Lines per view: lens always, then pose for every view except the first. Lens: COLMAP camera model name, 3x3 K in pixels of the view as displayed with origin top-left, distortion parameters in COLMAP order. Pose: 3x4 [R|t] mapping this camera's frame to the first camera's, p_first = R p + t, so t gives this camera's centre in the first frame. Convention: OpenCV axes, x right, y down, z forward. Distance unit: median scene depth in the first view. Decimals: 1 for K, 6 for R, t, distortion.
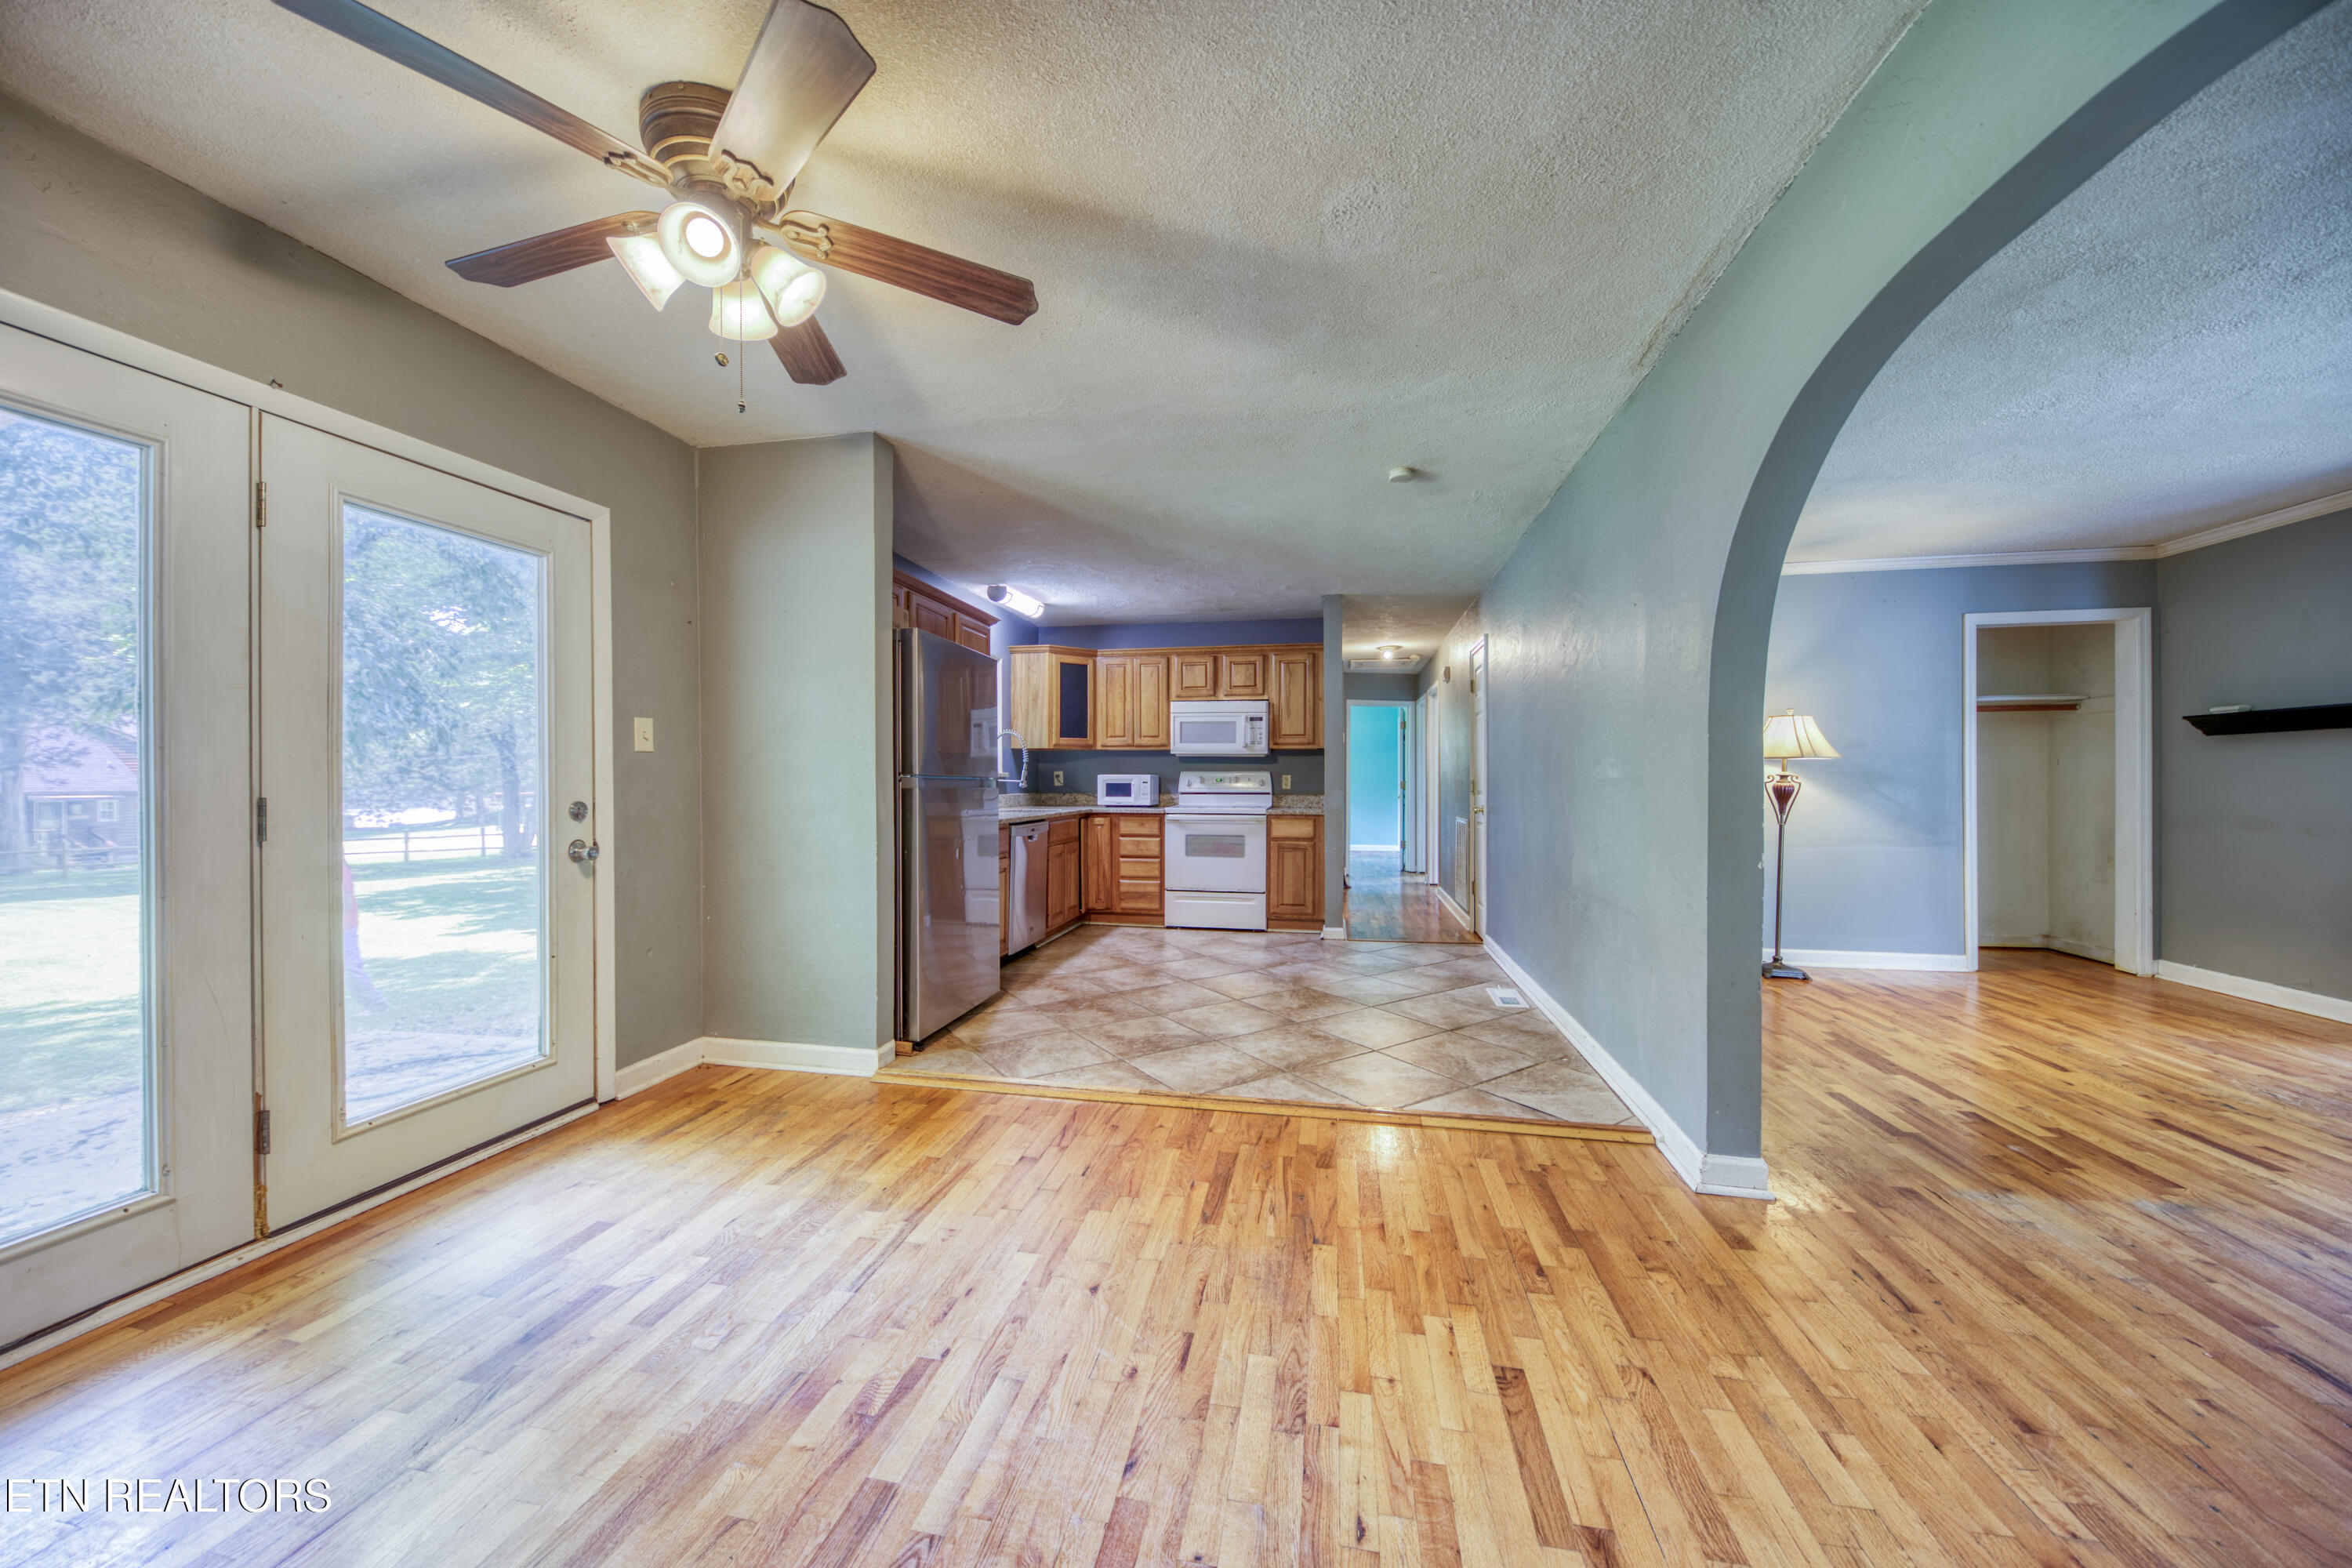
lens RADIAL K [[825.0, 0, 1169.9], [0, 825.0, 774.2], [0, 0, 1]] dist [0.000112, -0.004124]
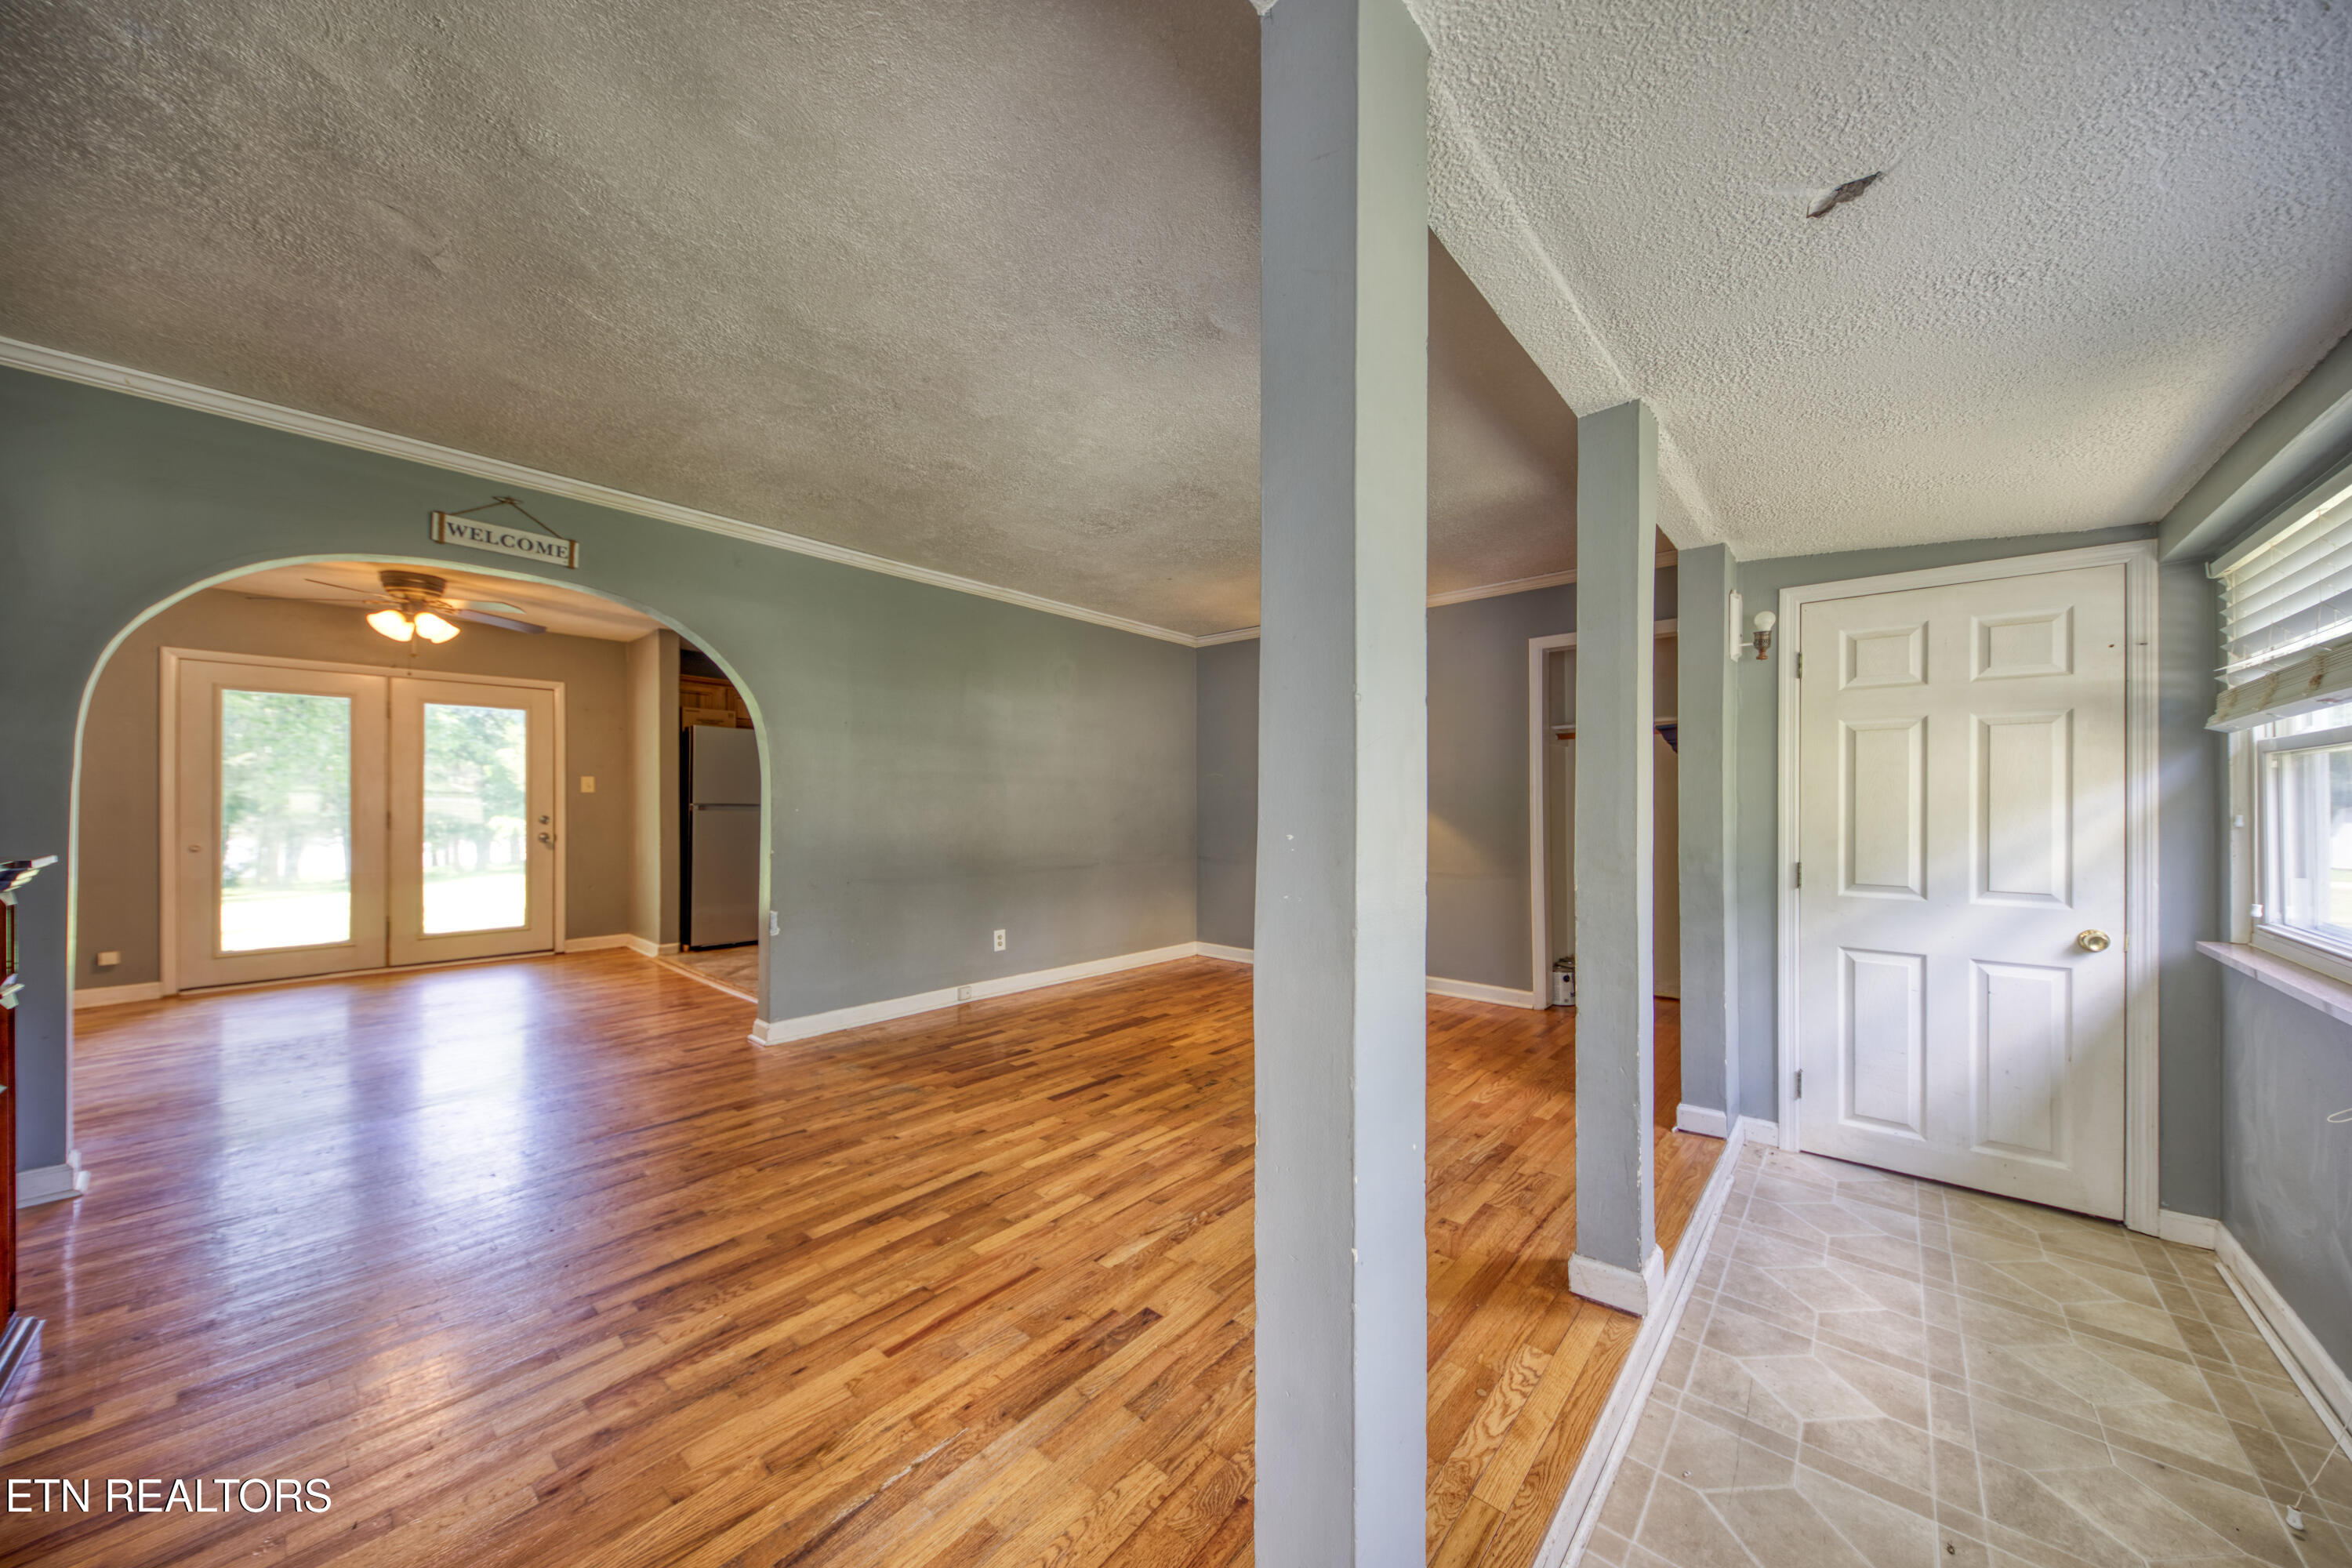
lens RADIAL K [[807.6, 0, 1181.2], [0, 807.6, 797.0], [0, 0, 1]] dist [0.000001, -0.003657]
pose [[0.868537, -0.003203, -0.495614, 1.305680], [0.000214, 0.999981, -0.006087, -0.002755], [0.495624, 0.005181, 0.868522, -0.035029]]
